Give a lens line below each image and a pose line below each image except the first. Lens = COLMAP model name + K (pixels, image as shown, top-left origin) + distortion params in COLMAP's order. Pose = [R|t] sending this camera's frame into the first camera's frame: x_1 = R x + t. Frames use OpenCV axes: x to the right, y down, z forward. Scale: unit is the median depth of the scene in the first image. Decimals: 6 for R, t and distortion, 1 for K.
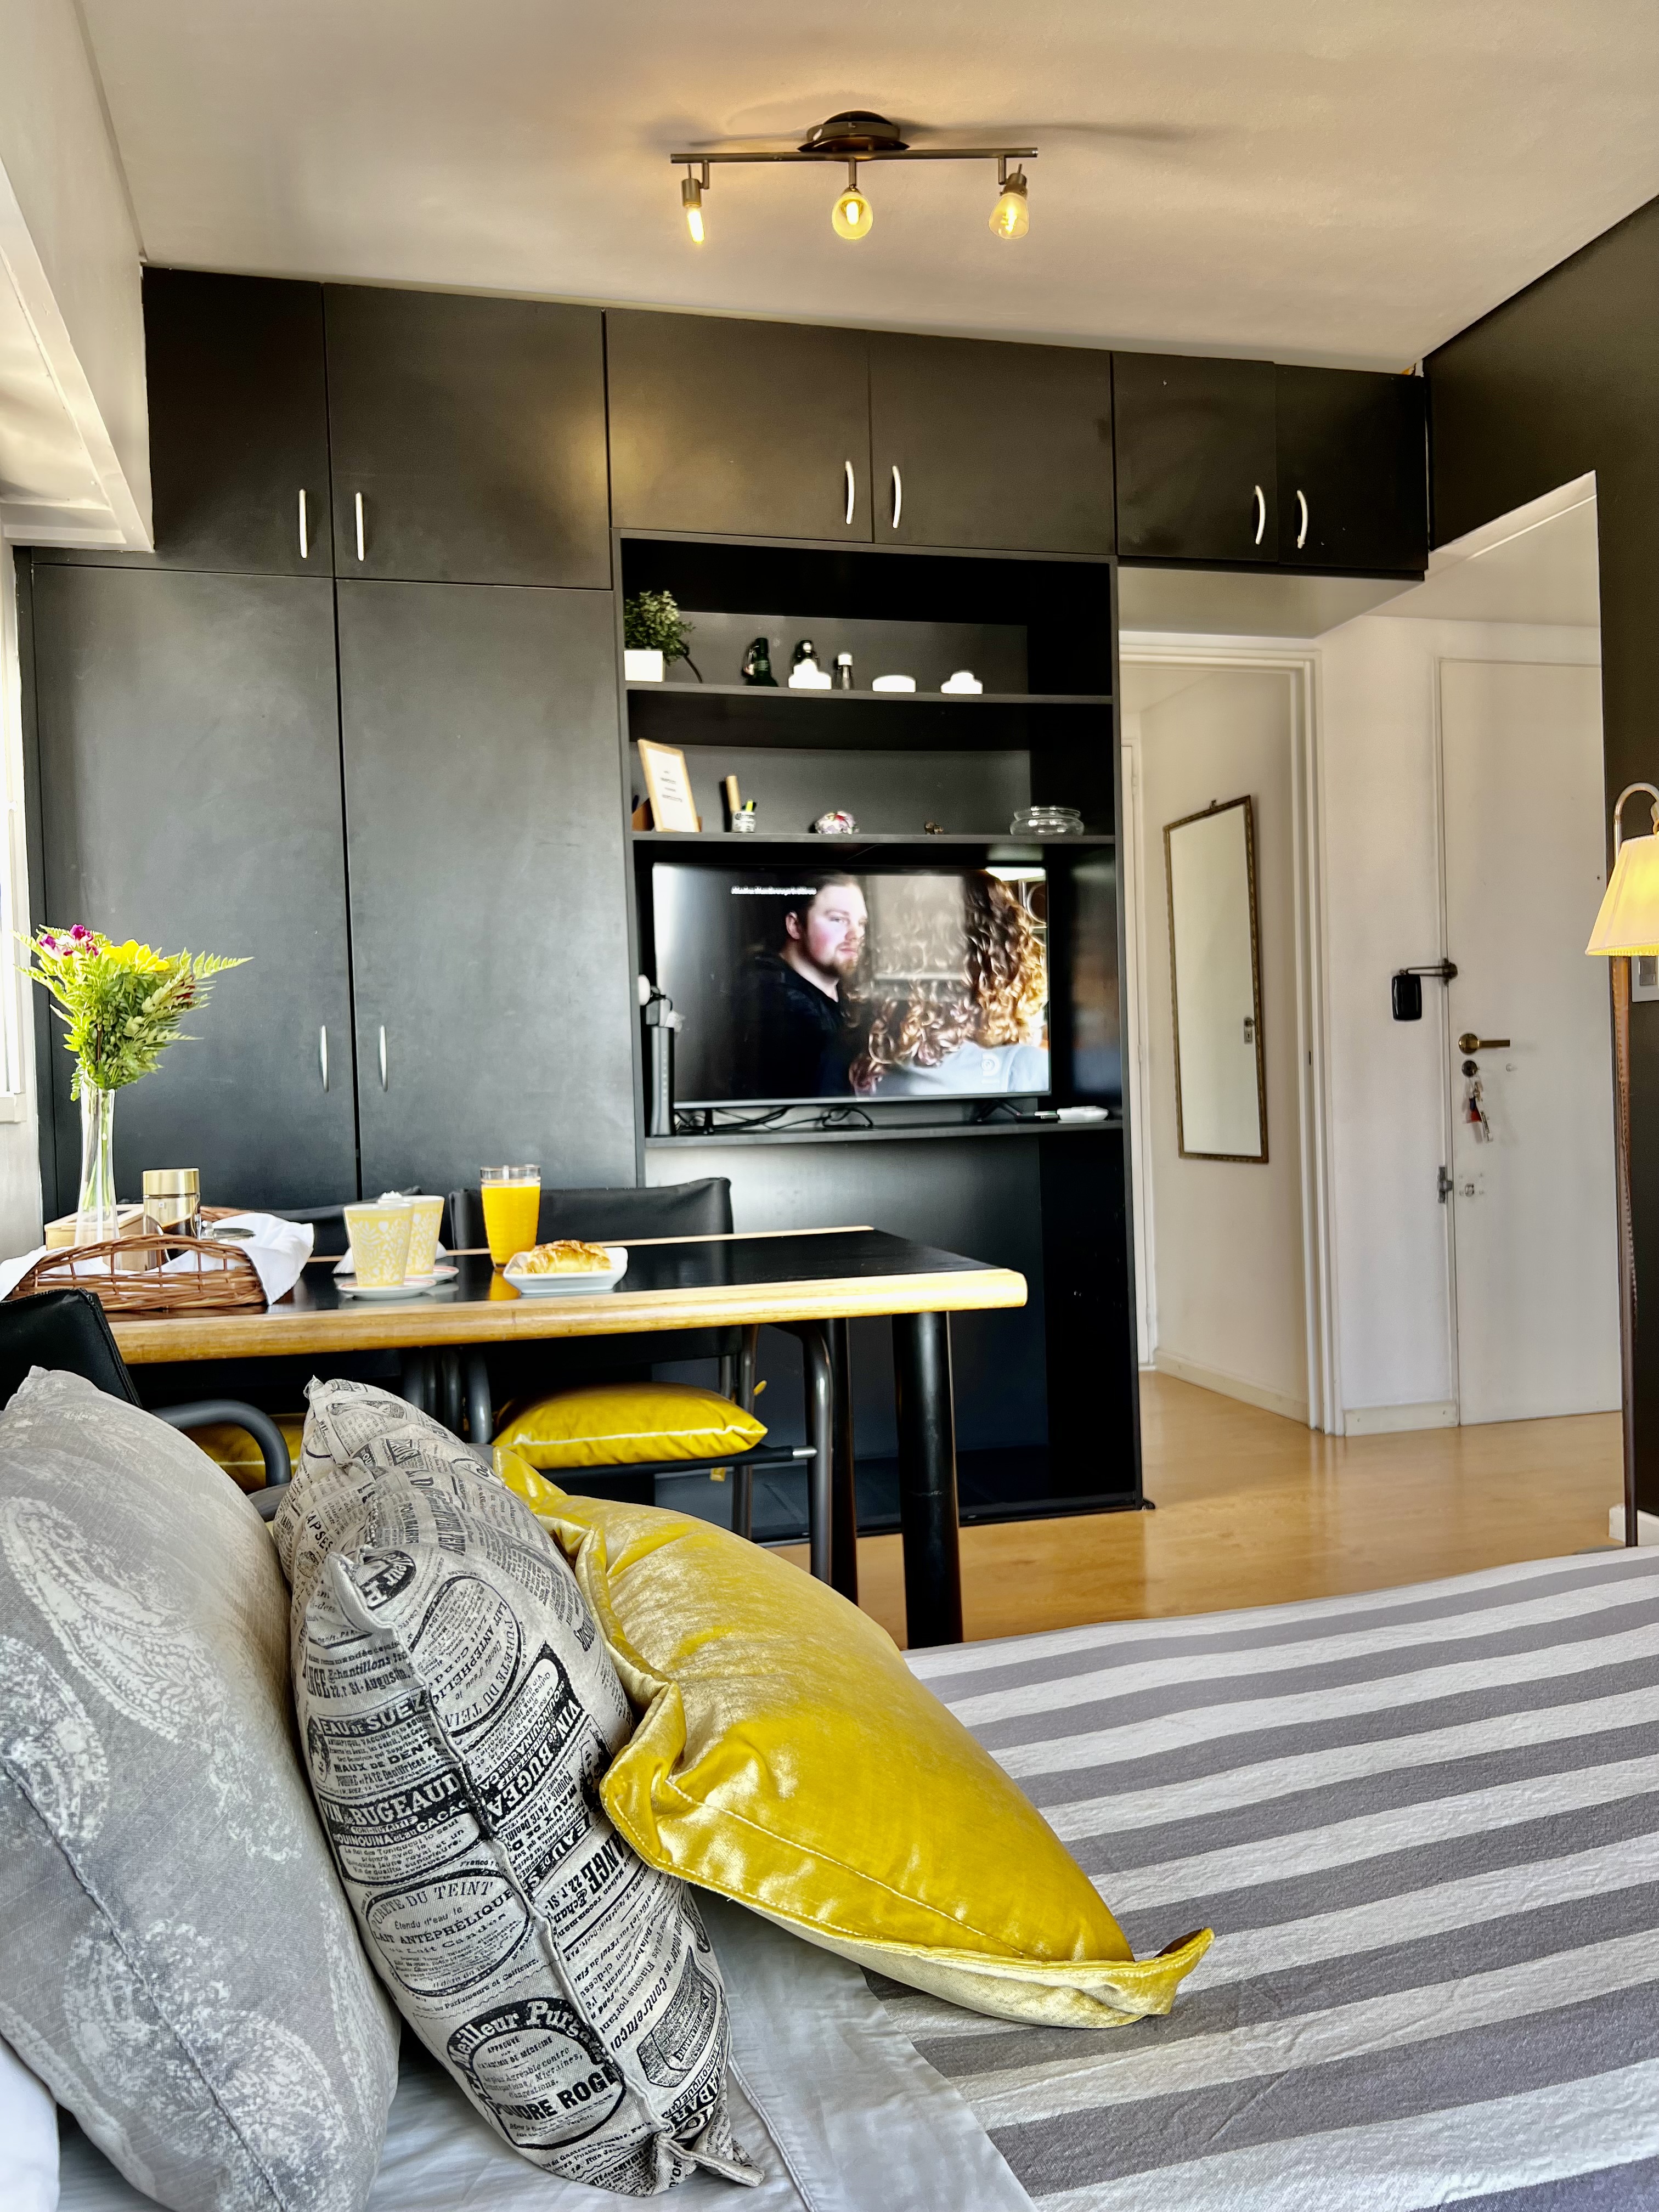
lens RADIAL K [[1714.2, 0, 829.5], [0, 1714.2, 1106.0], [0, 0, 1]] dist [0.056383, -0.057933]
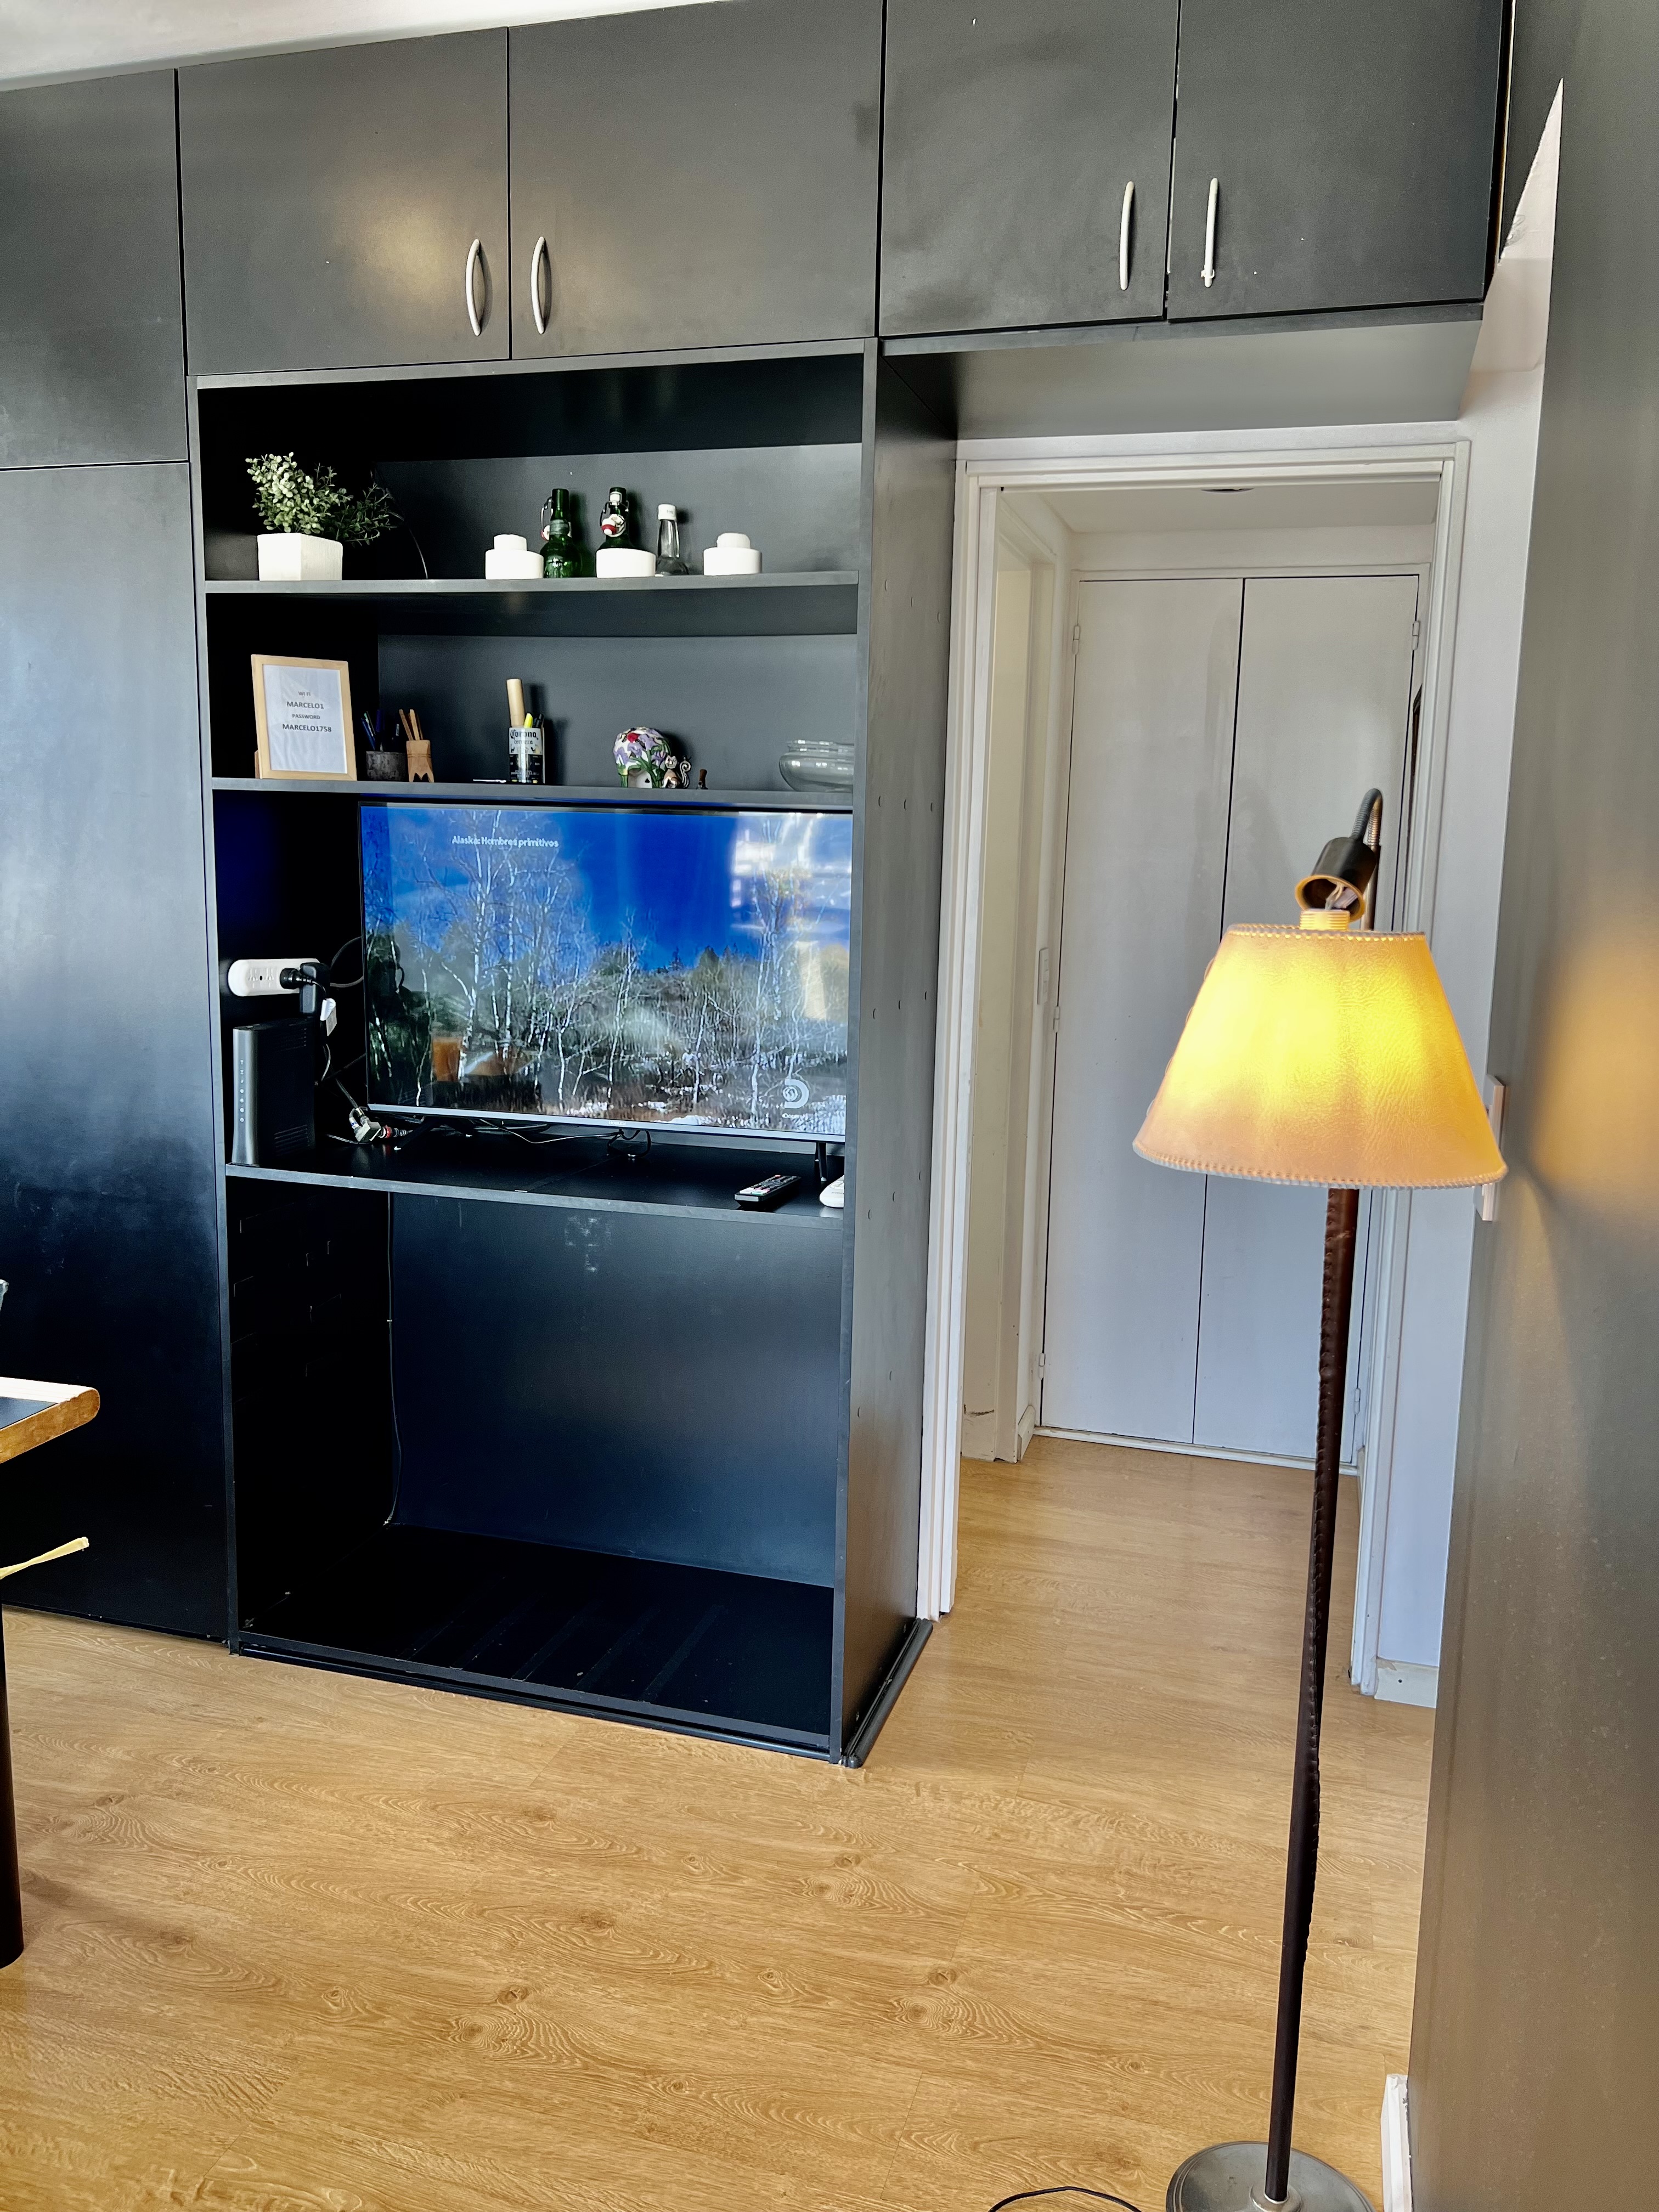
lens RADIAL K [[1714.2, 0, 829.5], [0, 1714.2, 1106.0], [0, 0, 1]] dist [0.056383, -0.057933]
pose [[0.846961, 0.137287, -0.513623, 0.529536], [-0.058498, 0.984283, 0.166627, -0.155622], [0.528427, -0.111080, 0.841681, 0.452577]]
